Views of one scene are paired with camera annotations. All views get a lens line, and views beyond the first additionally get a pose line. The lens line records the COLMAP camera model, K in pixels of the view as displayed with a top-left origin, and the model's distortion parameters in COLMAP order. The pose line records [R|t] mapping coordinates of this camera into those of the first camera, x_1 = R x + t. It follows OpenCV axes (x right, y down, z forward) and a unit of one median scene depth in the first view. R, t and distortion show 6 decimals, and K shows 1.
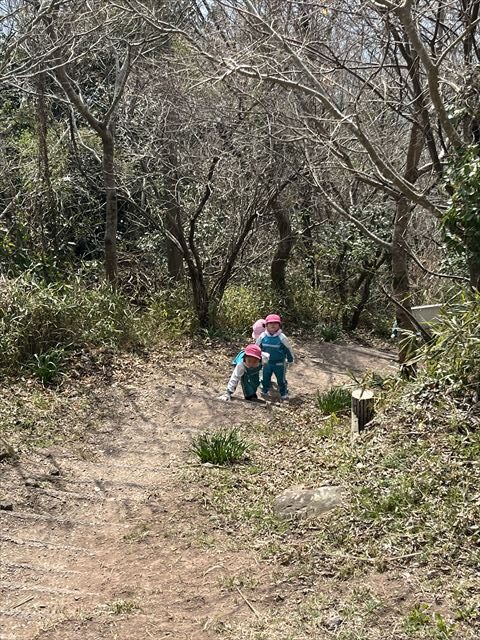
lens RADIAL K [[914.8, 0, 241.5], [0, 914.8, 326.8], [0, 0, 1]] dist [0.033367, 0.000000]
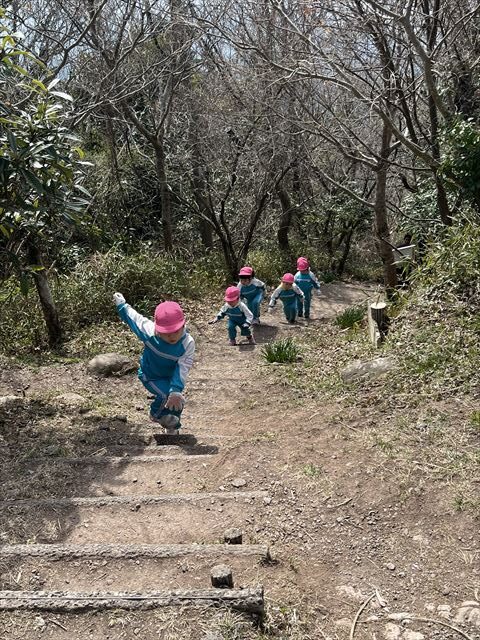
lens RADIAL K [[684.1, 0, 234.6], [0, 684.1, 321.0], [0, 0, 1]] dist [0.019881, 0.000000]
pose [[0.995857, -0.089974, -0.013165, -0.096070], [0.090484, 0.994869, 0.045258, 0.038193], [0.009026, -0.046262, 0.998889, -0.066624]]
